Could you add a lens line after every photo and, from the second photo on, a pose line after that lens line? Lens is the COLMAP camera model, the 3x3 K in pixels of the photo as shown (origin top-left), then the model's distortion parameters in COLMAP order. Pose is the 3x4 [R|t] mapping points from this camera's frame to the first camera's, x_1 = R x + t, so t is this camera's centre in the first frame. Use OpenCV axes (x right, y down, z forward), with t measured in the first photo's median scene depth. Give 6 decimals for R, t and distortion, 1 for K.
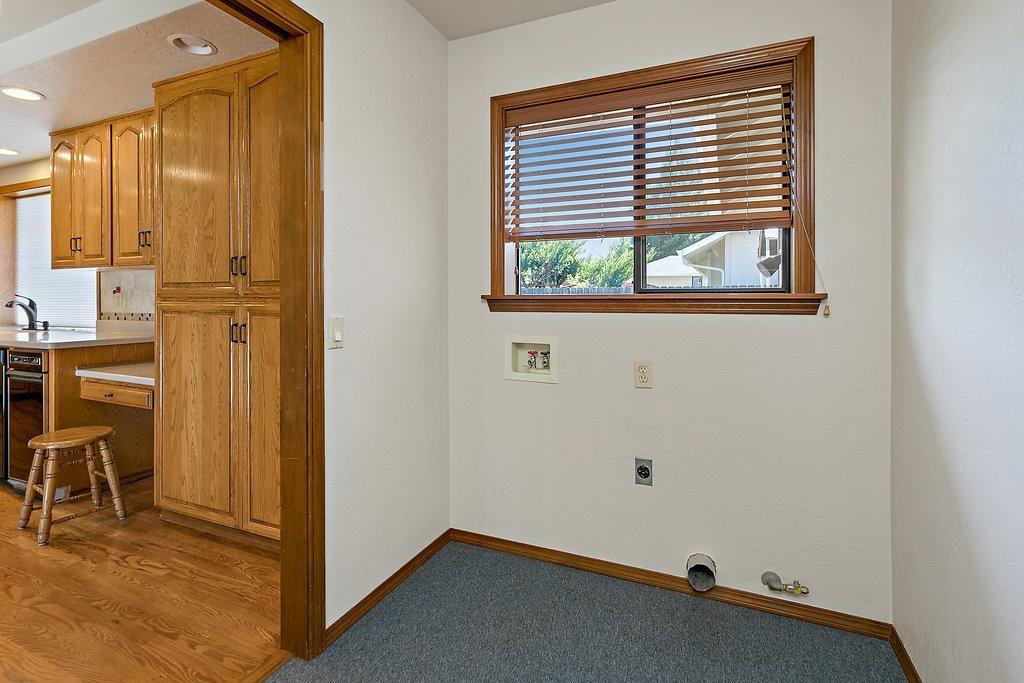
lens RADIAL K [[492.6, 0, 509.4], [0, 492.6, 298.5], [0, 0, 1]] dist [-0.000219, 0.001173]
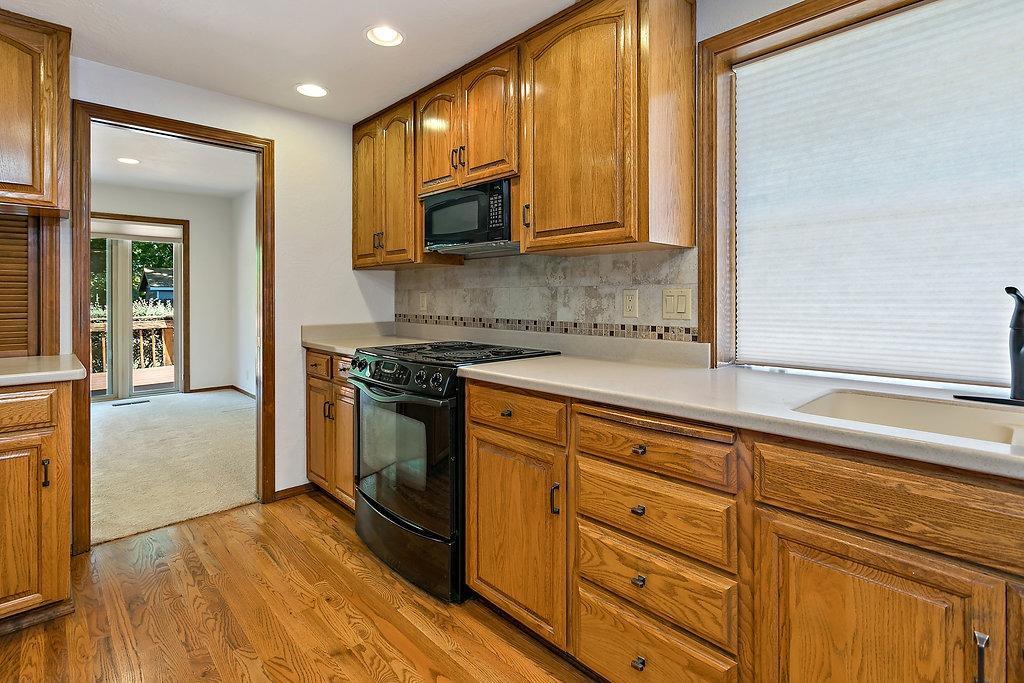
lens RADIAL K [[492.6, 0, 506.4], [0, 492.6, 300.5], [0, 0, 1]] dist [-0.000219, 0.001173]
pose [[0.919144, 0.001061, -0.393921, -1.586083], [0.001029, 0.999987, 0.005092, -0.003802], [0.393921, -0.005086, 0.919130, 0.833101]]
